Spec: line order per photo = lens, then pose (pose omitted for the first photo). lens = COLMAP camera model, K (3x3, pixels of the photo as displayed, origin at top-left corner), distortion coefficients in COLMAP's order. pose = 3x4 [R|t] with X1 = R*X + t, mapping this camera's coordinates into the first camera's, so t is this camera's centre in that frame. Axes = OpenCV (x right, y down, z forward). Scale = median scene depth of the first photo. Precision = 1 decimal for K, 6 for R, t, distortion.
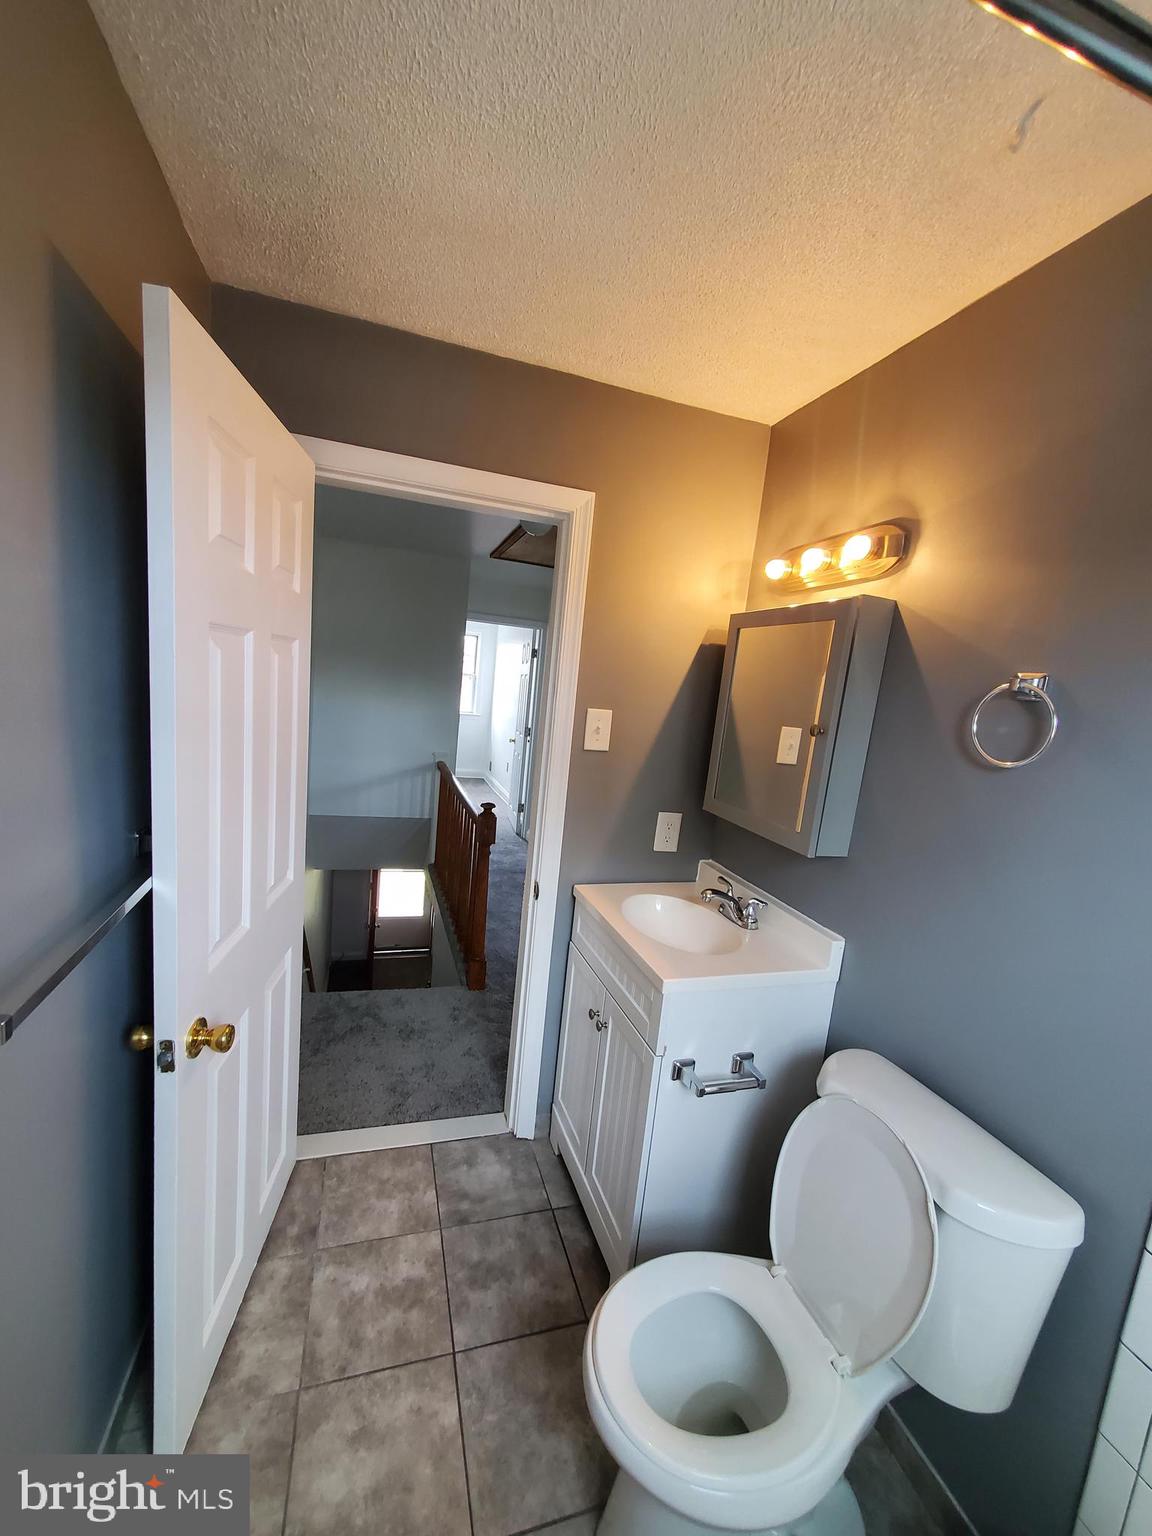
lens RADIAL K [[612.3, 0, 569.5], [0, 612.3, 775.8], [0, 0, 1]] dist [-0.000251, -0.000336]
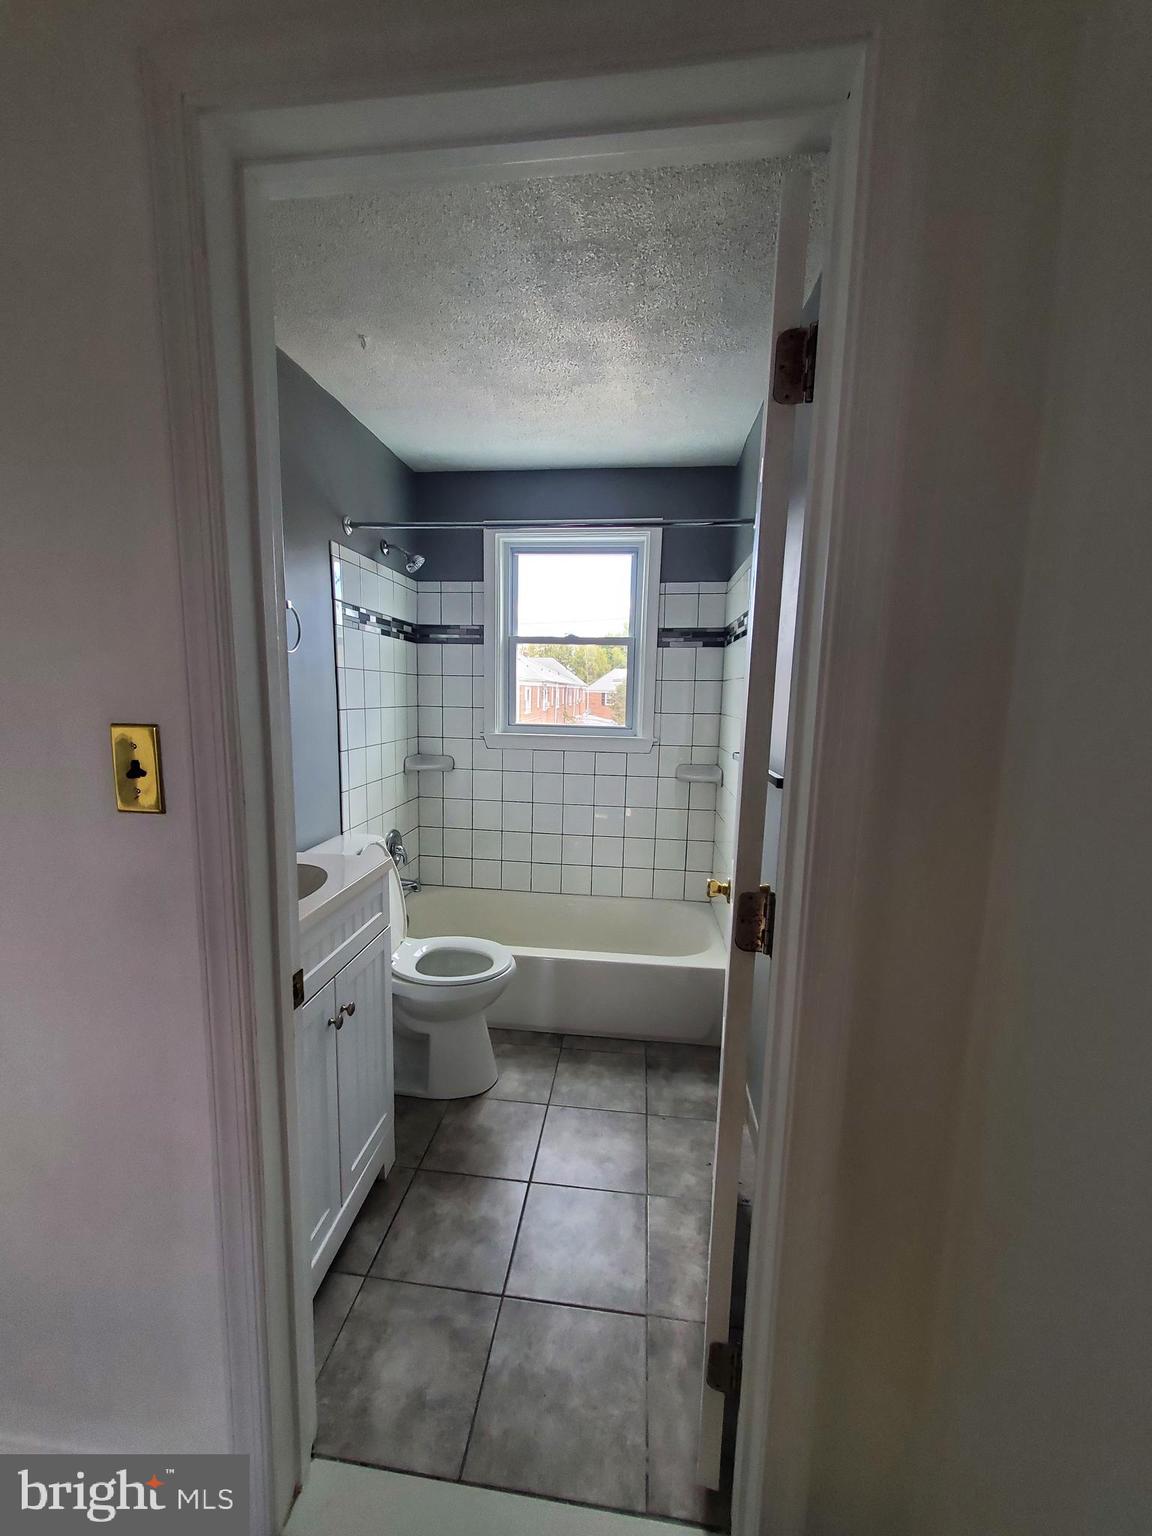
lens RADIAL K [[612.3, 0, 565.7], [0, 612.3, 774.3], [0, 0, 1]] dist [-0.000251, -0.000336]
pose [[-0.904527, -0.170329, 0.390920, -0.485904], [-0.046433, 0.950650, 0.306772, -0.170905], [-0.423880, 0.259333, -0.867797, 1.489851]]
